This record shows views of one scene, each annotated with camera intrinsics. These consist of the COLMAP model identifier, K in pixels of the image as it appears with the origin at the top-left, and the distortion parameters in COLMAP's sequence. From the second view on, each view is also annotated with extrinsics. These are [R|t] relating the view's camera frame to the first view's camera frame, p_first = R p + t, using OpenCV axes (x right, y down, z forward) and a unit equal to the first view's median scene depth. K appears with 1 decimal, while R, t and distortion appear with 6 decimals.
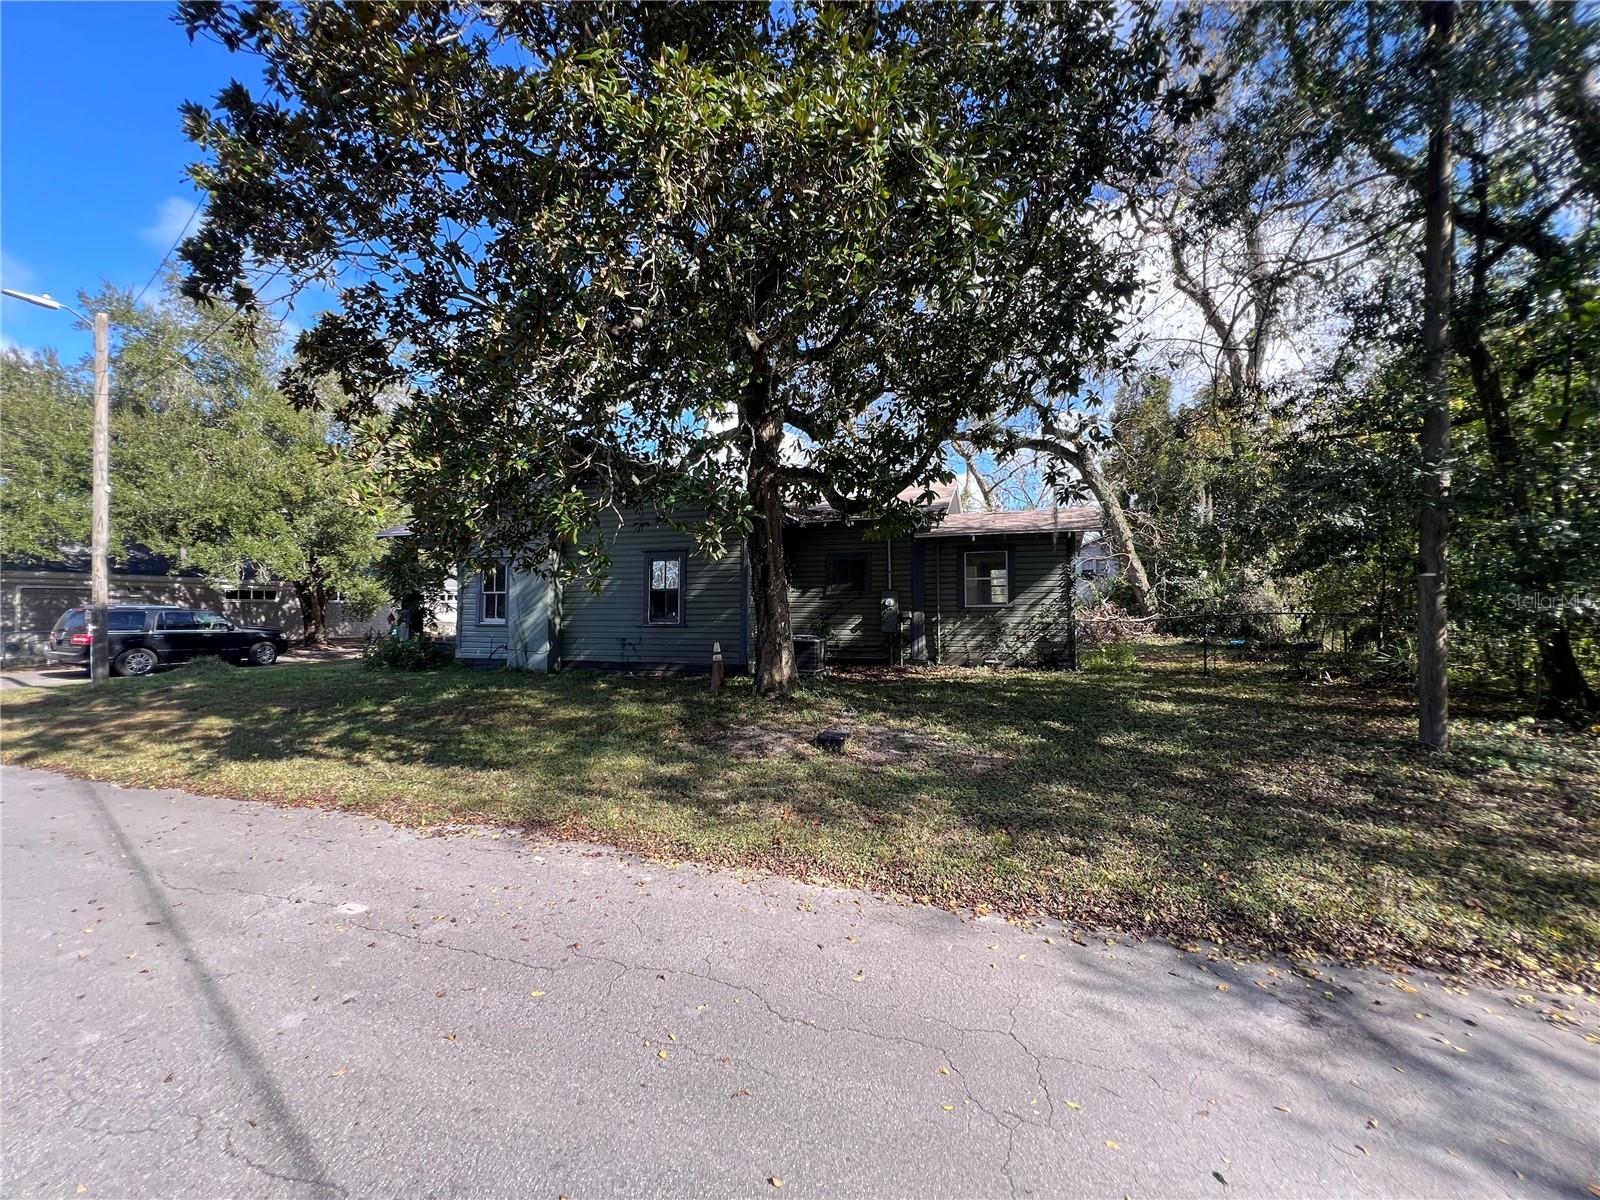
lens RADIAL K [[643.7, 0, 799.6], [0, 643.7, 590.1], [0, 0, 1]] dist [-0.001222, 0.000048]
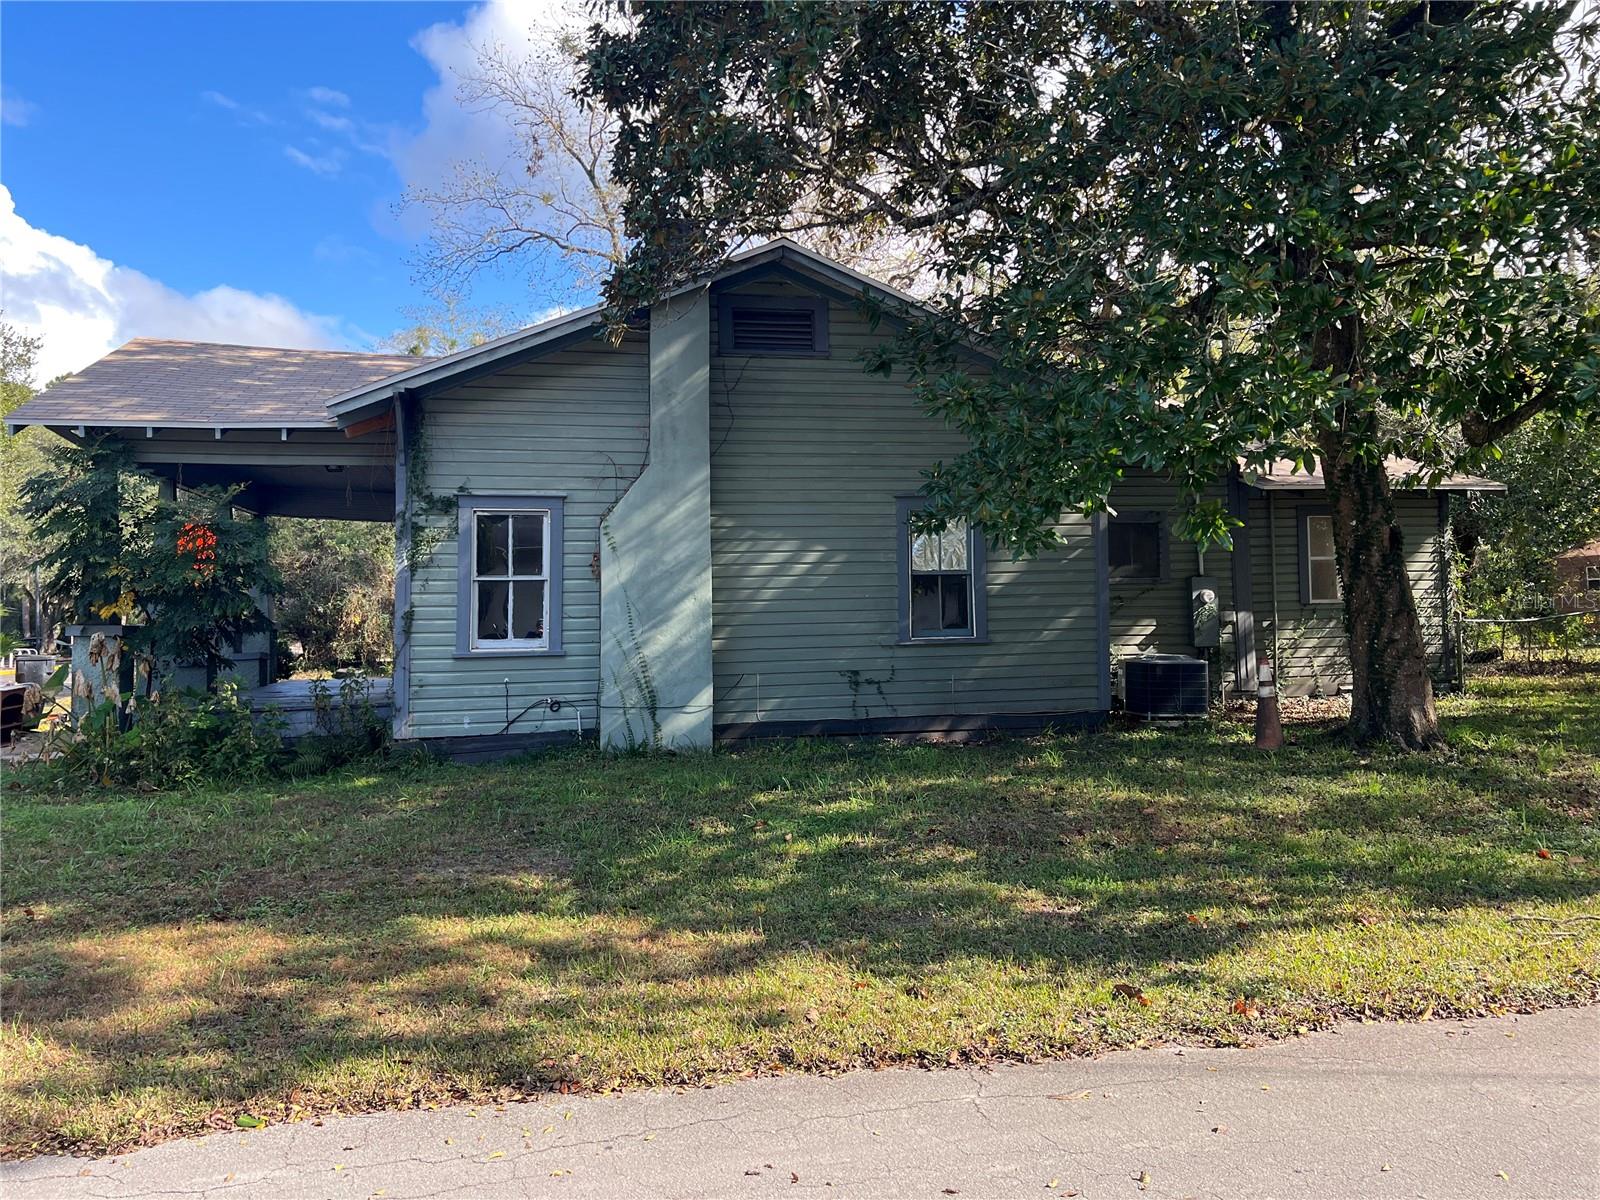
lens RADIAL K [[1186.7, 0, 832.2], [0, 1186.7, 594.2], [0, 0, 1]] dist [0.072558, -0.001468]
pose [[0.862534, -0.002668, 0.505992, -0.581963], [0.007571, 0.999942, -0.007634, 0.018141], [-0.505943, 0.010416, 0.862504, 0.178385]]
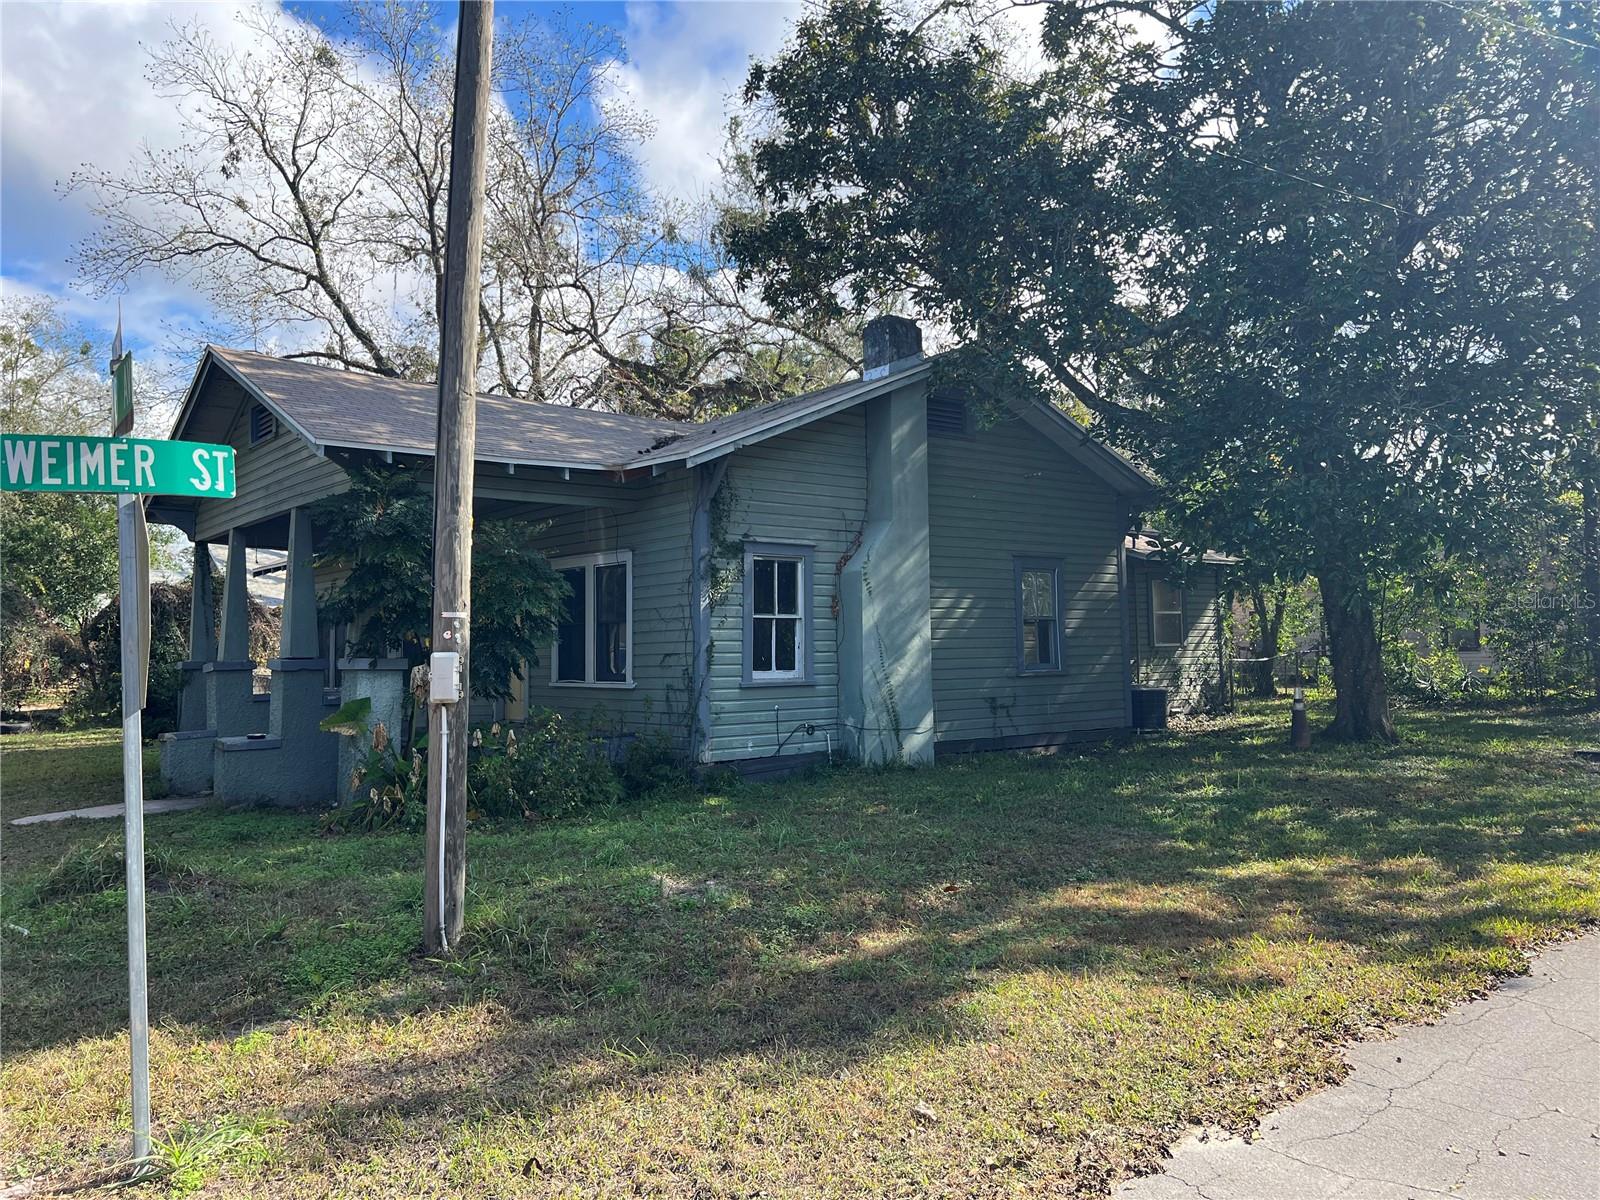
lens RADIAL K [[1206.5, 0, 789.3], [0, 1206.5, 581.0], [0, 0, 1]] dist [0.050276, -0.058651]
pose [[0.554423, 0.046036, 0.830961, -1.024777], [0.001547, 0.998410, -0.056345, 0.023284], [-0.832234, 0.032524, 0.553470, 0.417372]]
